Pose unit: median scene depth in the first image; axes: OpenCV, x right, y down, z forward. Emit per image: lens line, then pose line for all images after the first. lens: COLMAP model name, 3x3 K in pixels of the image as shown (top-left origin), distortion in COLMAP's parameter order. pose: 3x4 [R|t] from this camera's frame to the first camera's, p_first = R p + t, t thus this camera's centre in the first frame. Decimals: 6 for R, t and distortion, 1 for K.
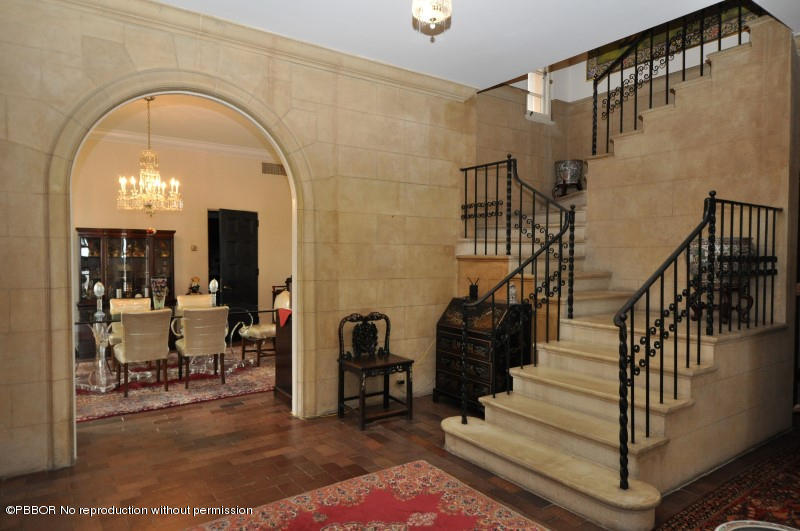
lens RADIAL K [[495.2, 0, 400.0], [0, 495.2, 265.5], [0, 0, 1]] dist [-0.000197, -0.000552]
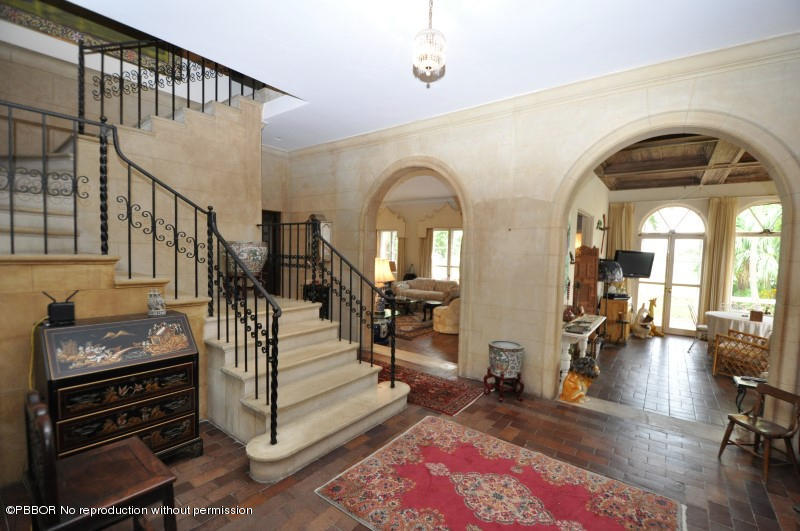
lens RADIAL K [[351.9, 0, 403.4], [0, 351.9, 270.9], [0, 0, 1]] dist [-0.028157, -0.000287]
pose [[-0.306350, -0.066611, 0.949585, -0.480815], [-0.008825, 0.997705, 0.067140, -0.040769], [-0.951878, 0.012188, -0.306235, 0.860701]]
